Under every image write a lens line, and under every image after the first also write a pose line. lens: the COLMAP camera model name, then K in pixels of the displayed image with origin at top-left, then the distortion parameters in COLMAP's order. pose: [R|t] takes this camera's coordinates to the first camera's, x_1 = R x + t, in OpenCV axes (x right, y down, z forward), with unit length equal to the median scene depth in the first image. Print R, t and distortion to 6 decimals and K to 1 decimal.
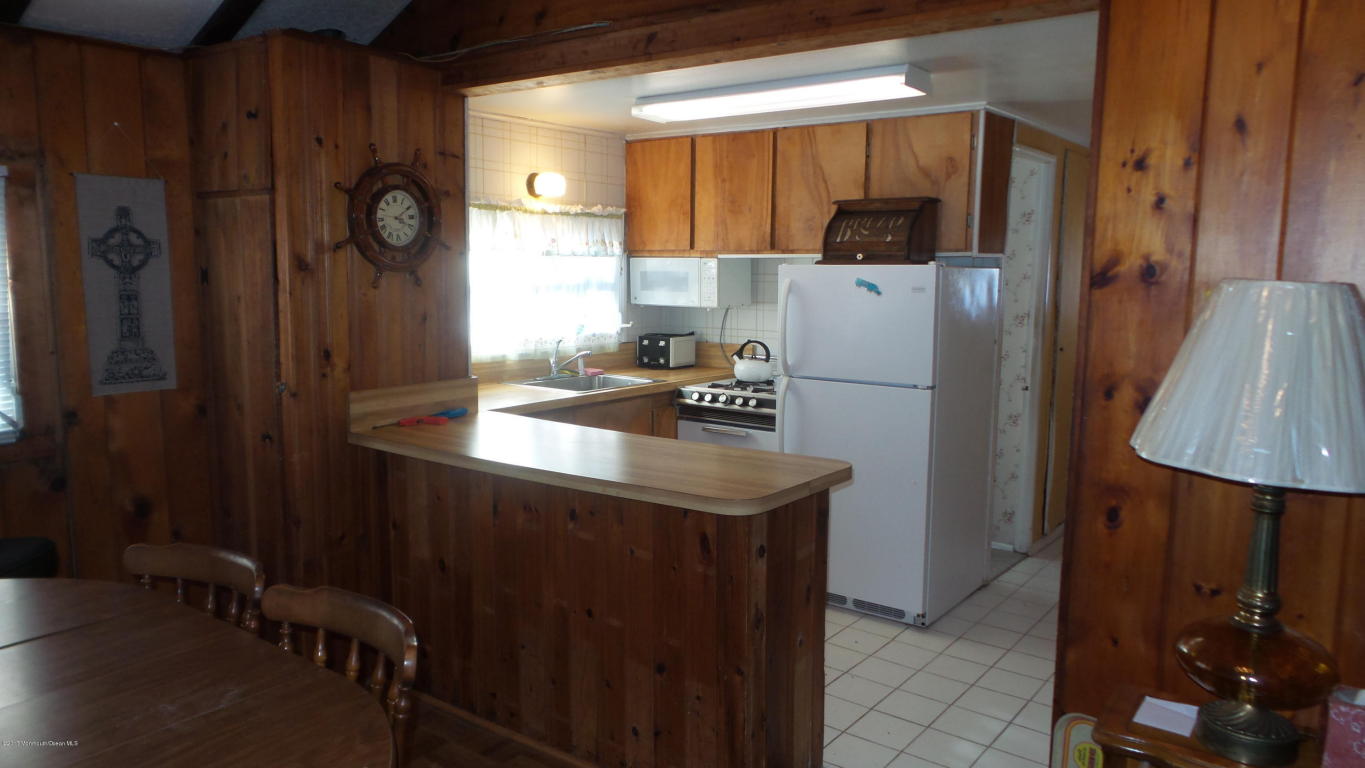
lens RADIAL K [[951.5, 0, 682.5], [0, 951.5, 384.0], [0, 0, 1]] dist [-0.001451, -0.002018]
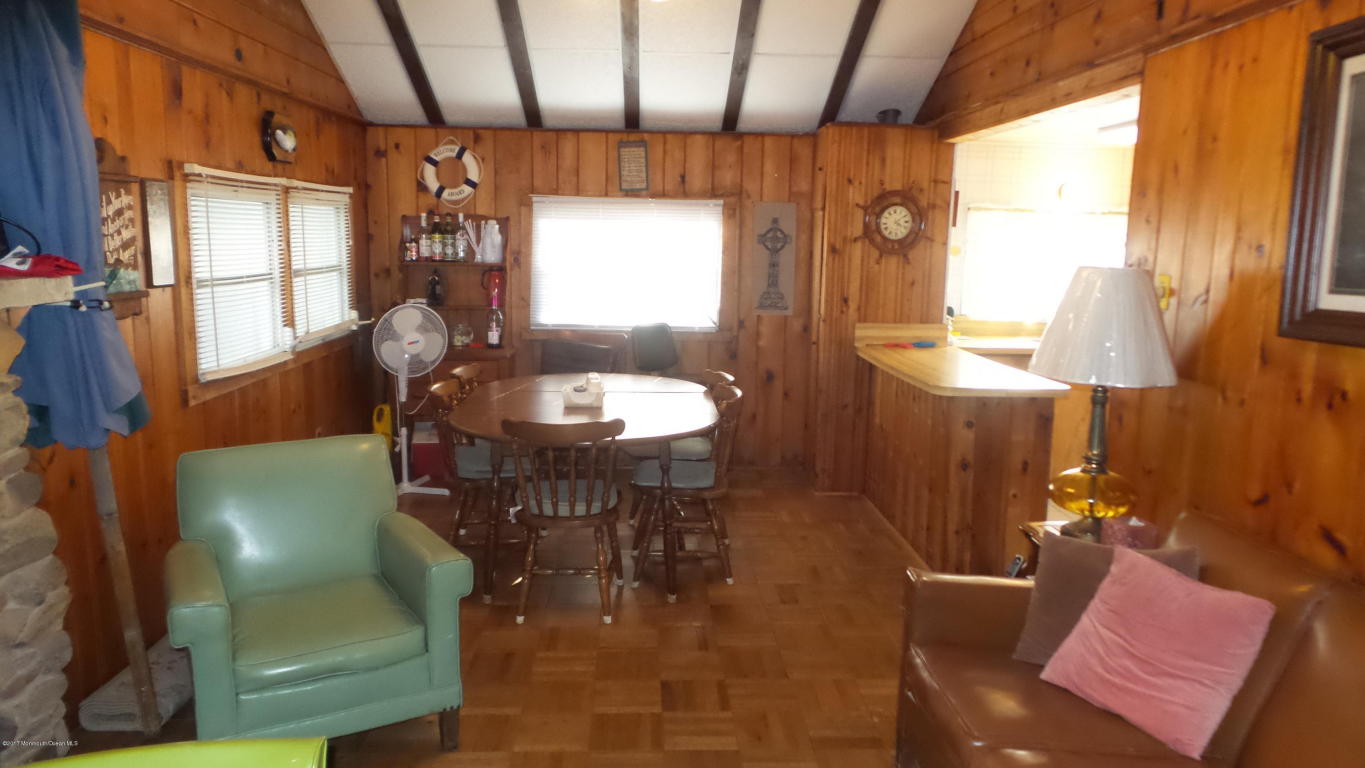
lens RADIAL K [[951.5, 0, 682.5], [0, 951.5, 384.0], [0, 0, 1]] dist [-0.001451, -0.002018]
pose [[0.638220, 0.124773, -0.759676, 0.574398], [-0.109997, 0.991434, 0.070428, 0.023152], [0.761956, 0.038613, 0.646477, -0.269570]]
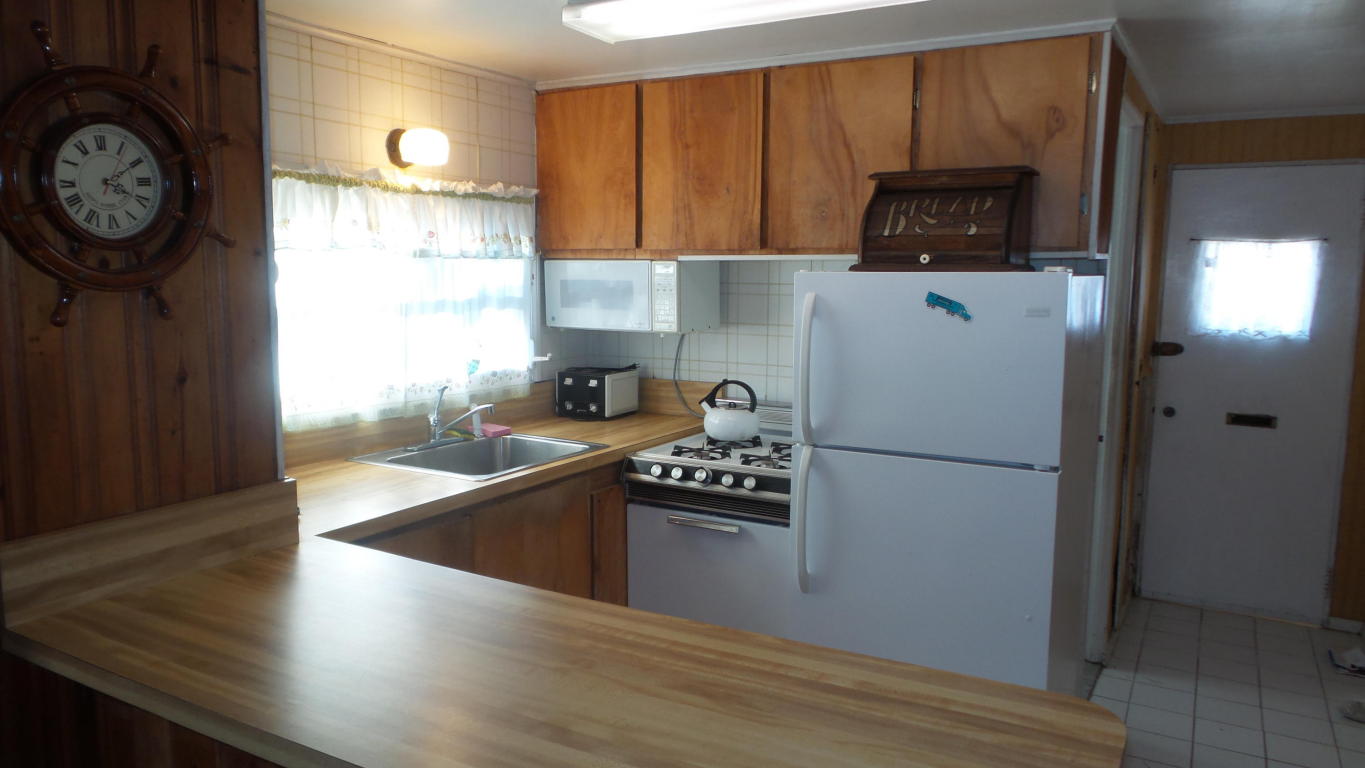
lens RADIAL K [[951.5, 0, 682.5], [0, 951.5, 384.0], [0, 0, 1]] dist [-0.001451, -0.002018]
pose [[0.992212, -0.017377, 0.123345, -0.050167], [0.017539, 0.999846, -0.000225, -0.048018], [-0.123322, 0.002387, 0.992364, 0.353777]]
